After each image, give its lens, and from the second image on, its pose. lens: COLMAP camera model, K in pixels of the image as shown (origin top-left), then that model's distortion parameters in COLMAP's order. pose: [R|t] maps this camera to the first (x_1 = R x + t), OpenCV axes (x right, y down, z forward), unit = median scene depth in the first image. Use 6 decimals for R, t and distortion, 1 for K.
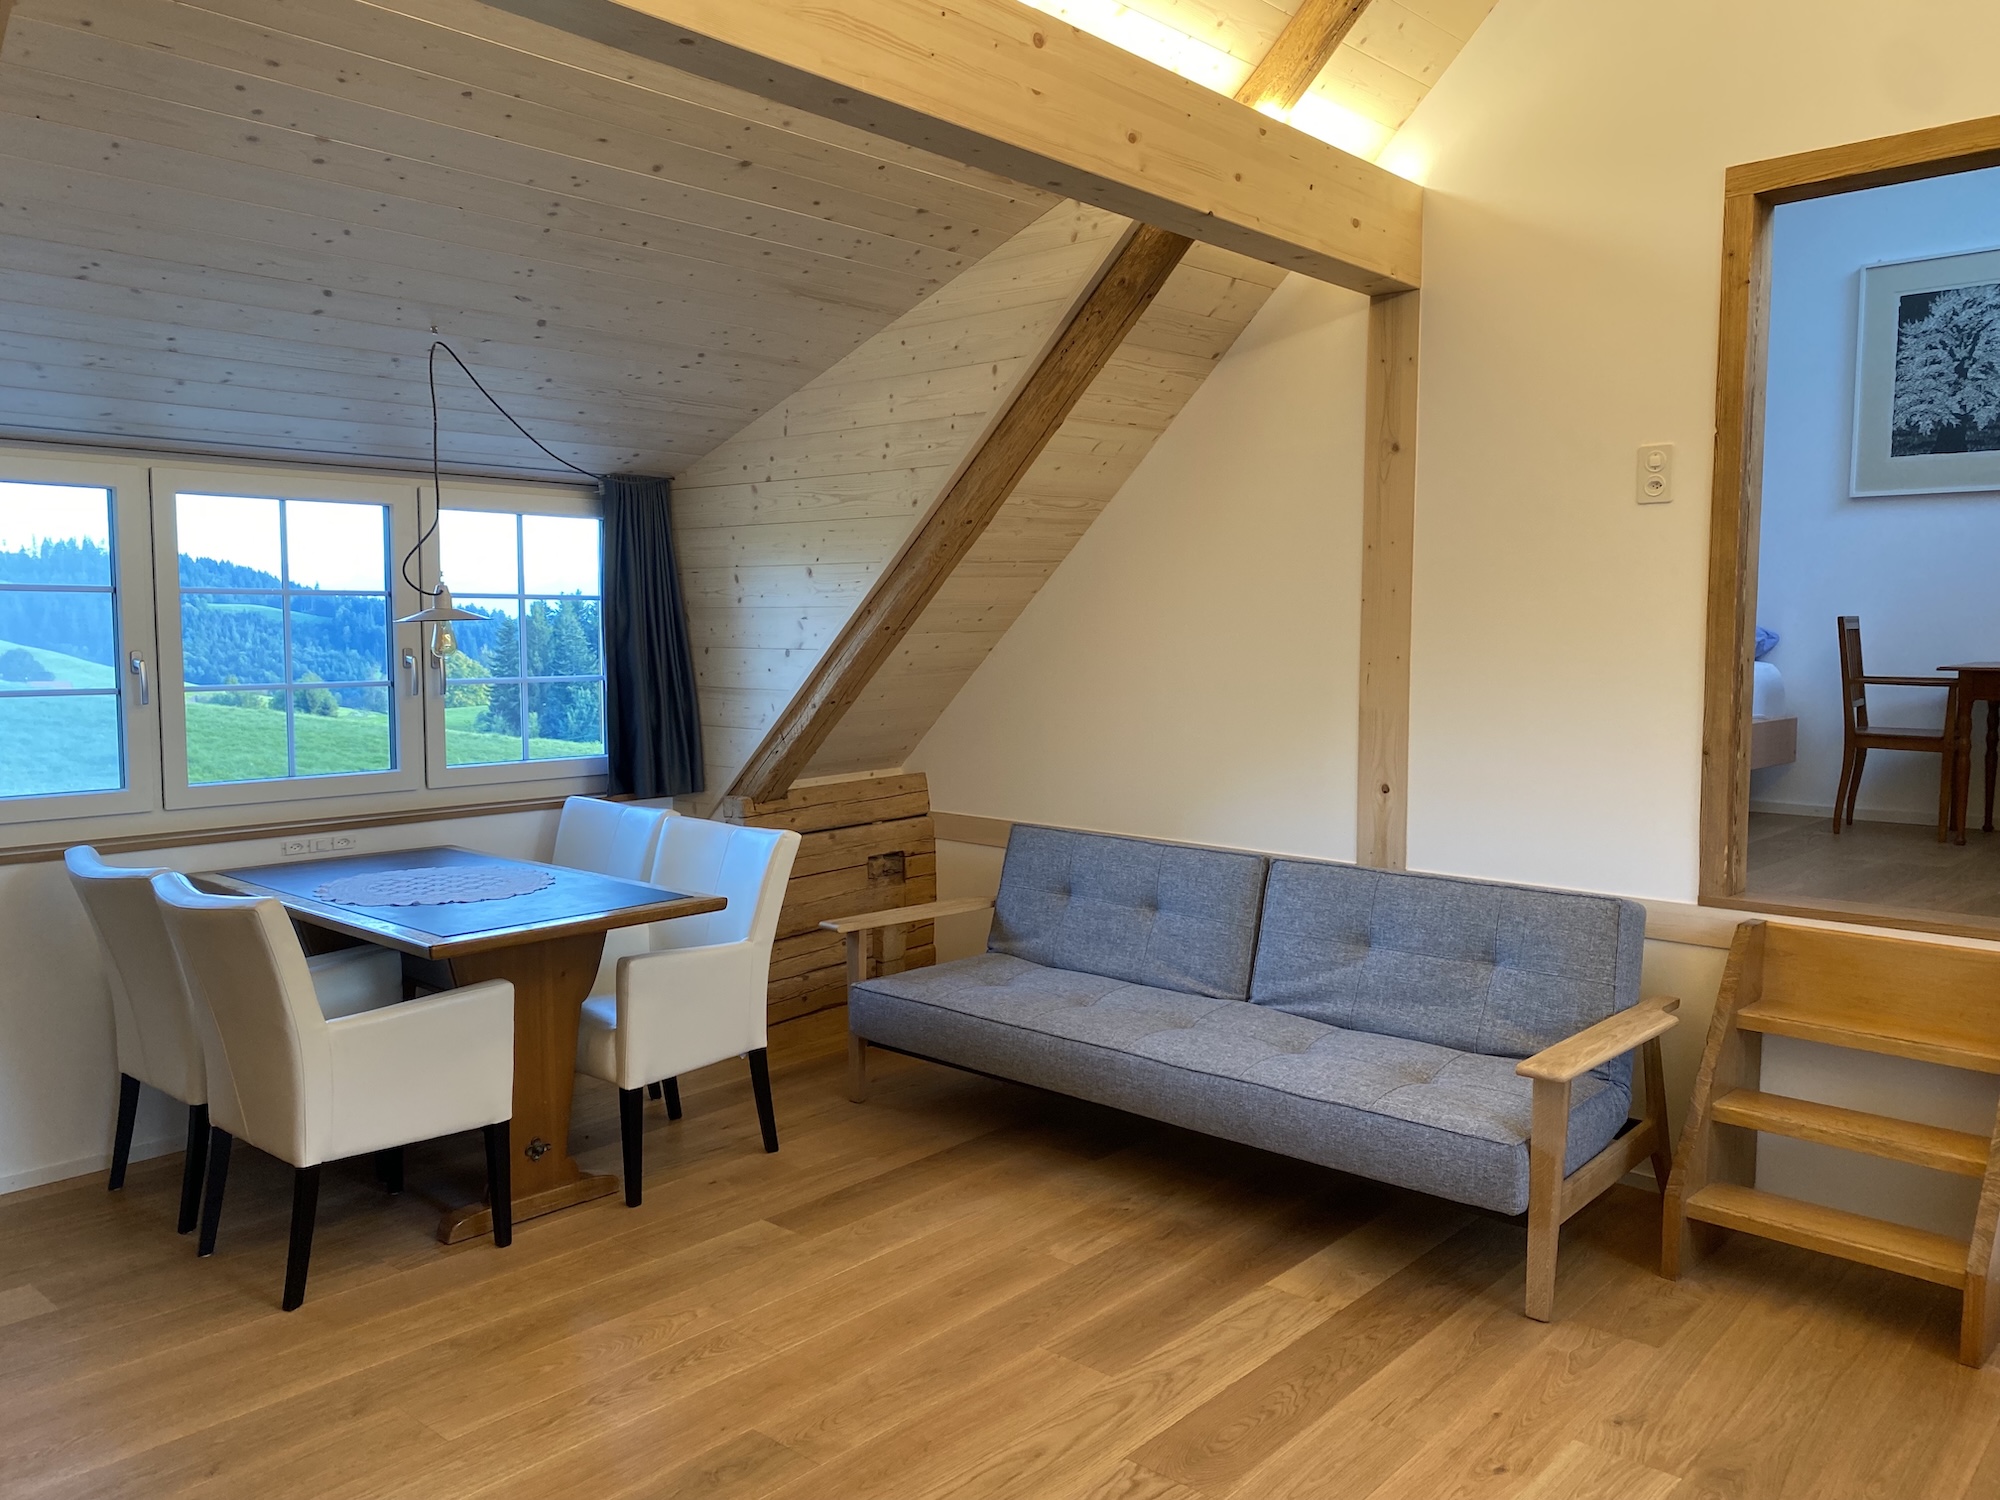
lens RADIAL K [[1535.2, 0, 998.8], [0, 1535.2, 755.3], [0, 0, 1]] dist [0.038930, -0.011239]
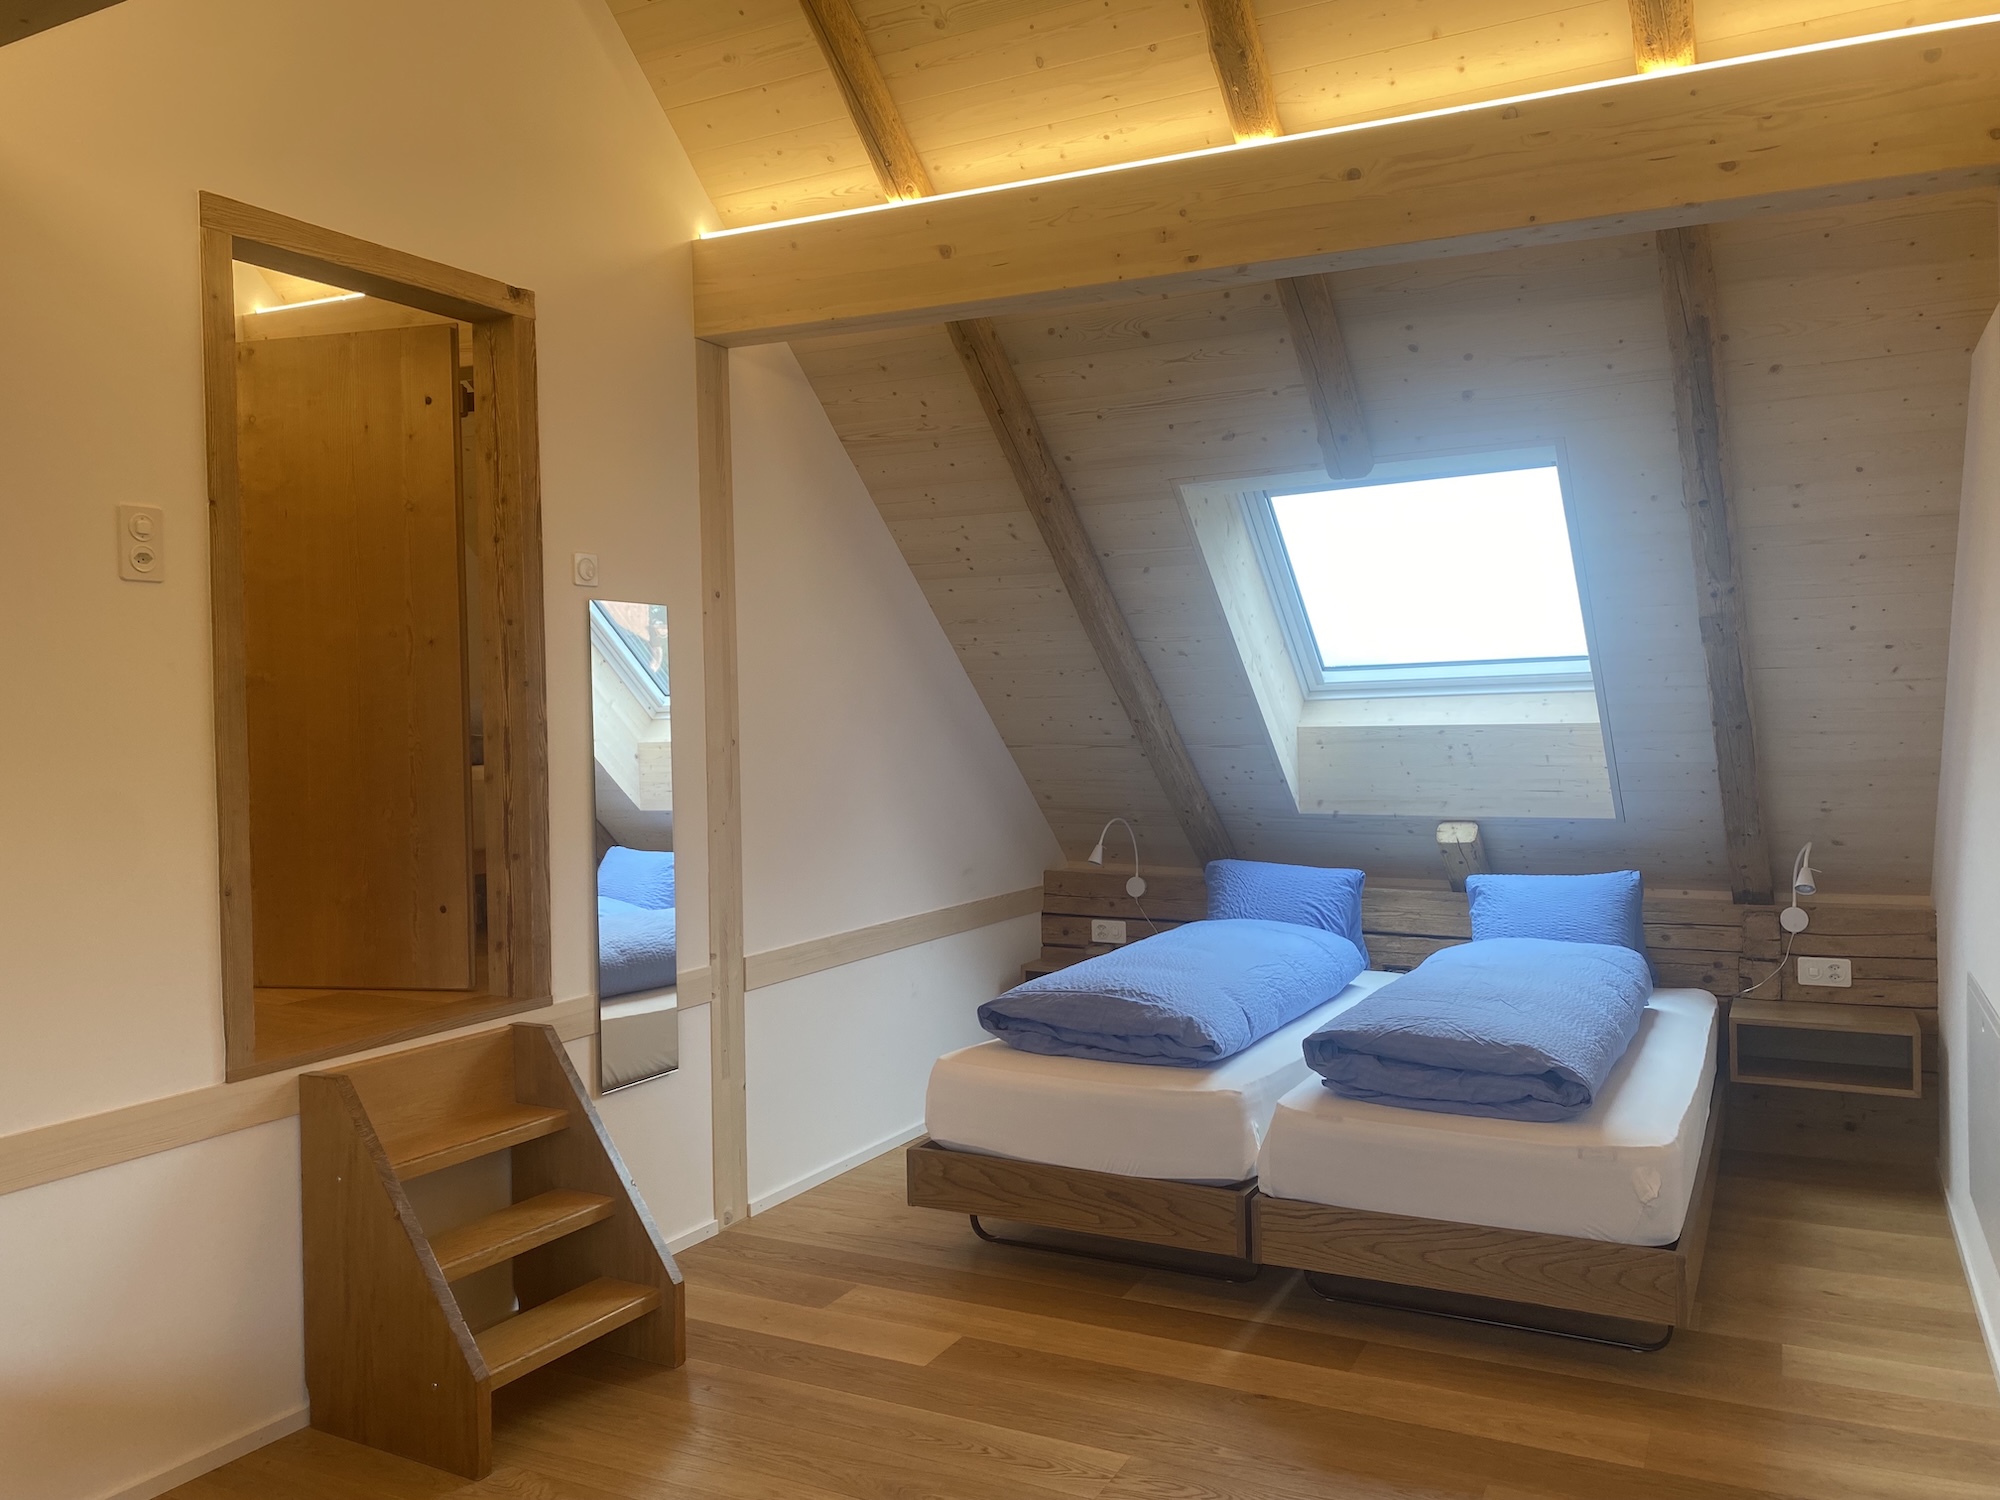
lens RADIAL K [[1535.2, 0, 998.0], [0, 1535.2, 744.1], [0, 0, 1]] dist [0.038930, -0.011239]
pose [[-0.226132, -0.017491, 0.973940, -0.428175], [0.101606, 0.993961, 0.041442, -0.071922], [-0.968783, 0.108329, -0.222989, 0.775314]]
